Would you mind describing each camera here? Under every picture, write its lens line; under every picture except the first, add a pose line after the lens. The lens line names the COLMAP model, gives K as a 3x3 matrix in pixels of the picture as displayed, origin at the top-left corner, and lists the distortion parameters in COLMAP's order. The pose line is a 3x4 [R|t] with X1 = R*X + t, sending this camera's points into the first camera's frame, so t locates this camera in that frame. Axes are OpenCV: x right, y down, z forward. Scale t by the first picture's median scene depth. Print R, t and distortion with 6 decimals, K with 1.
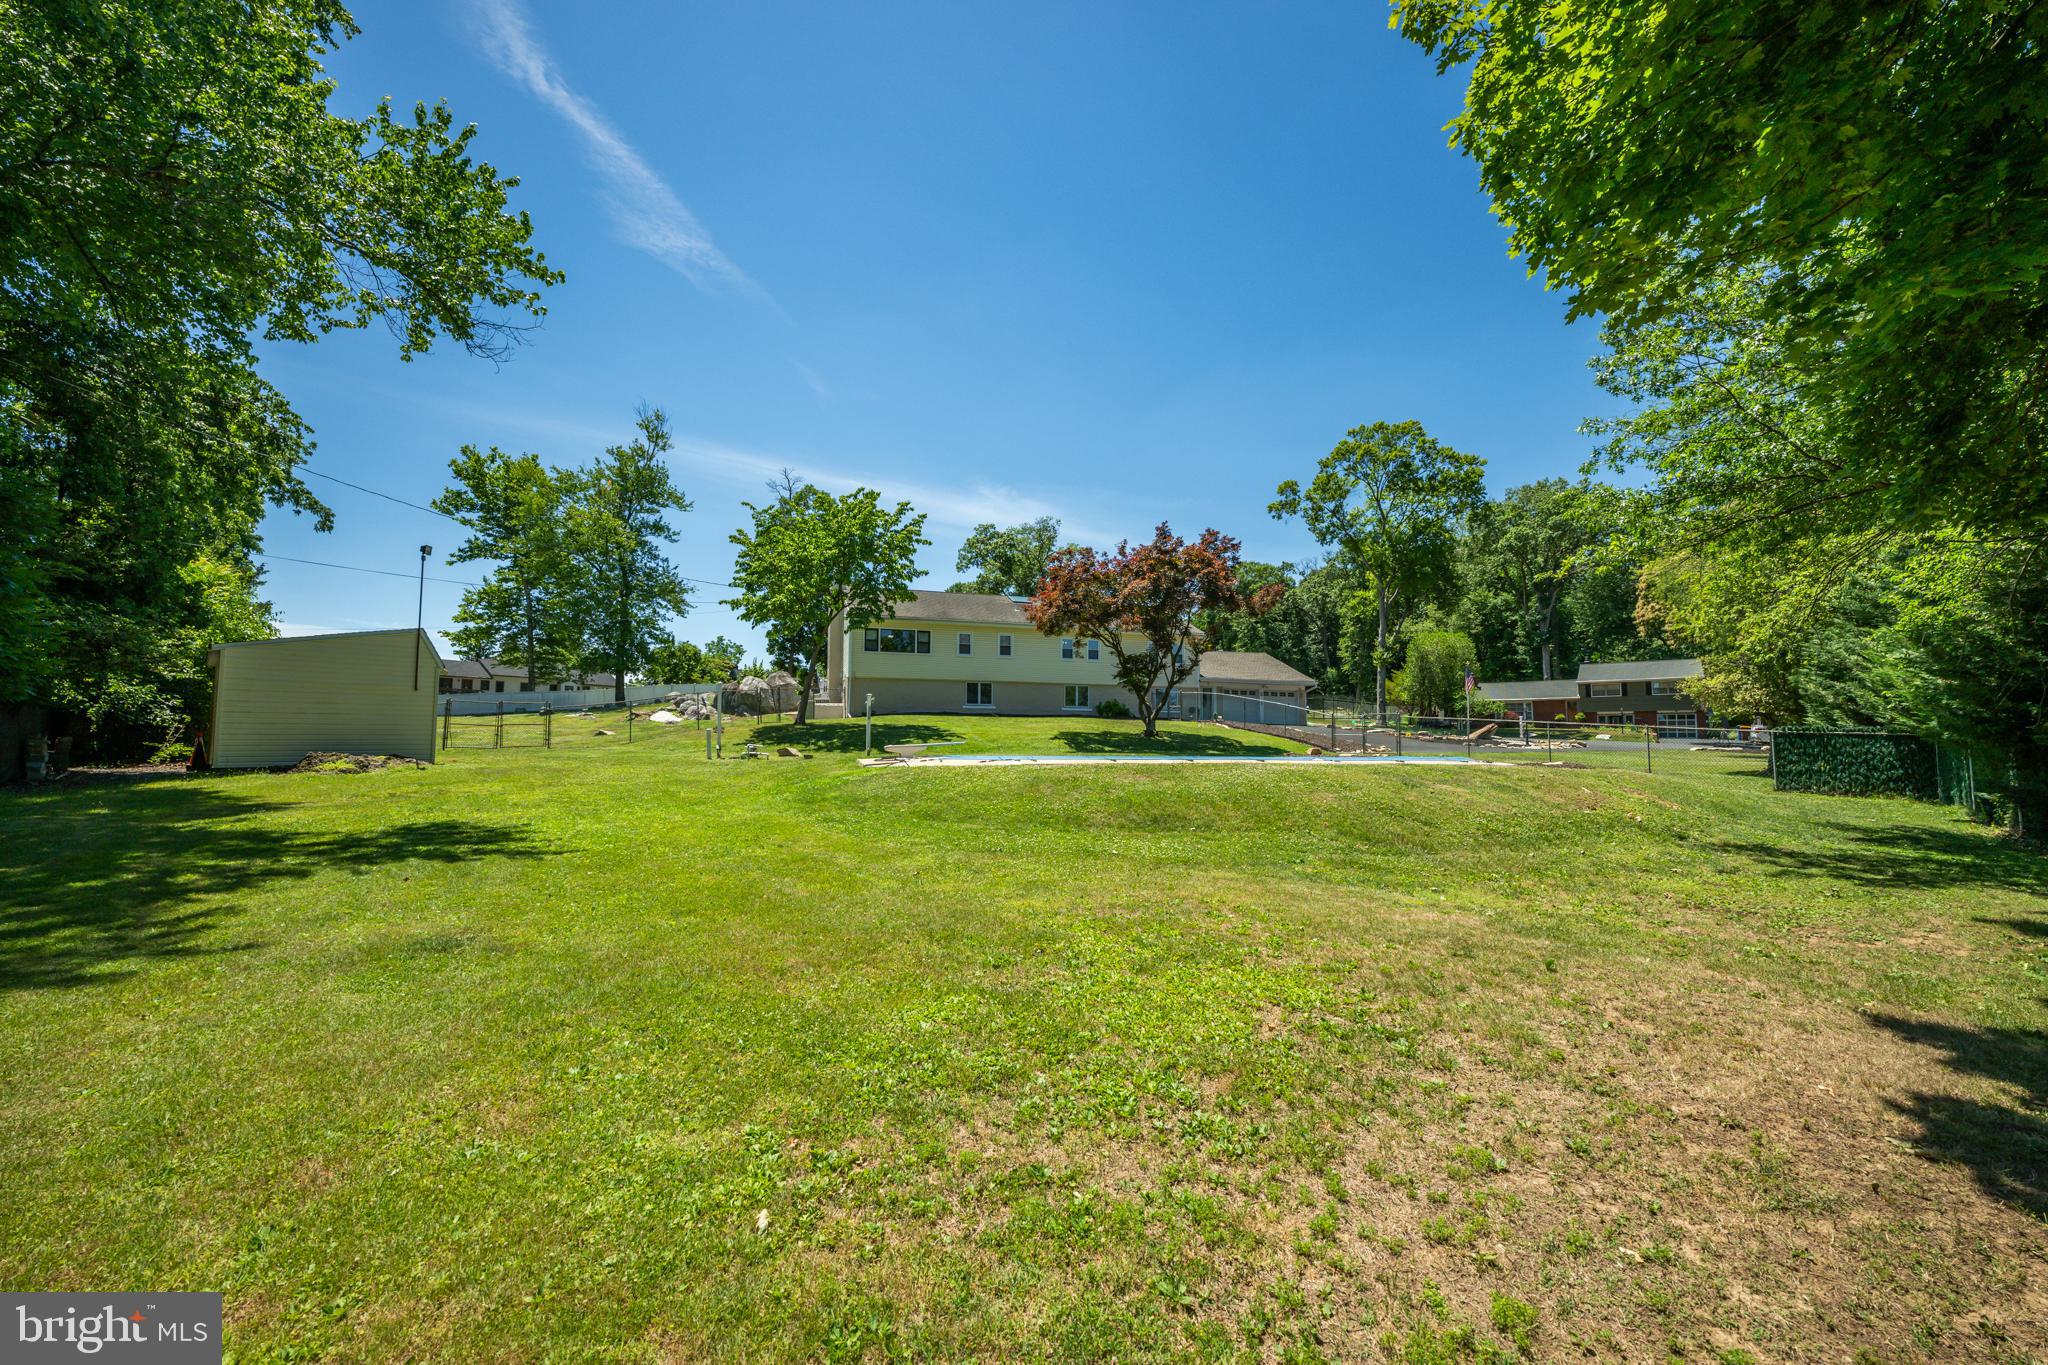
lens RADIAL K [[797.4, 0, 1024.0], [0, 797.4, 682.5], [0, 0, 1]] dist [-0.000029, -0.000035]
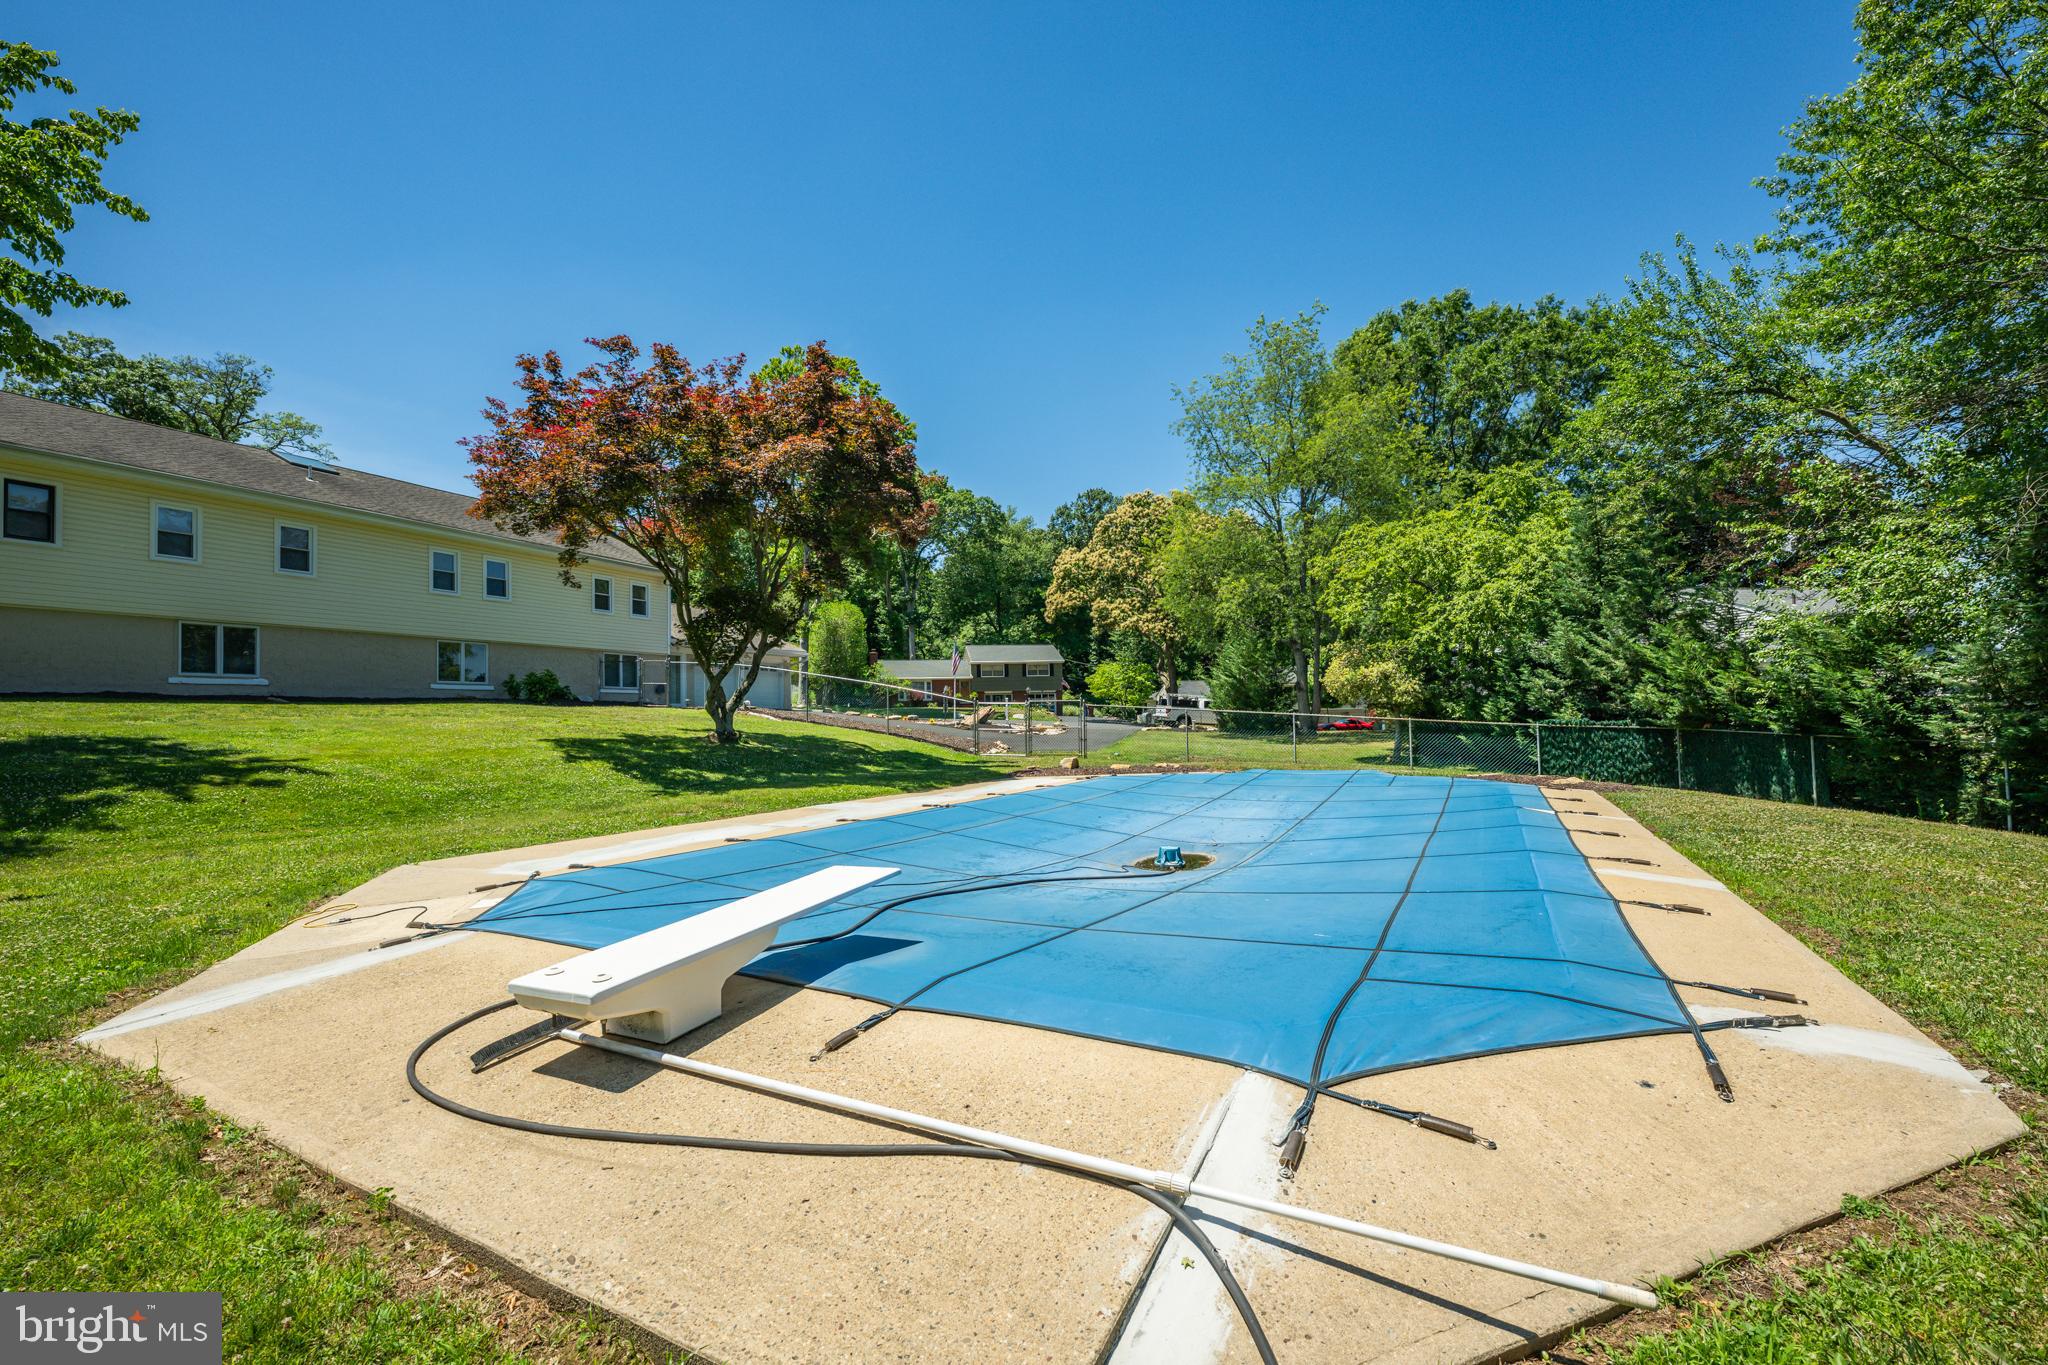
lens RADIAL K [[840.7, 0, 1024.0], [0, 840.7, 682.5], [0, 0, 1]] dist [-0.000293, -0.000284]
pose [[0.673336, 0.012290, 0.739235, -0.061992], [-0.036865, 0.999176, 0.016967, 0.004740], [-0.738417, -0.038676, 0.673234, 0.224732]]
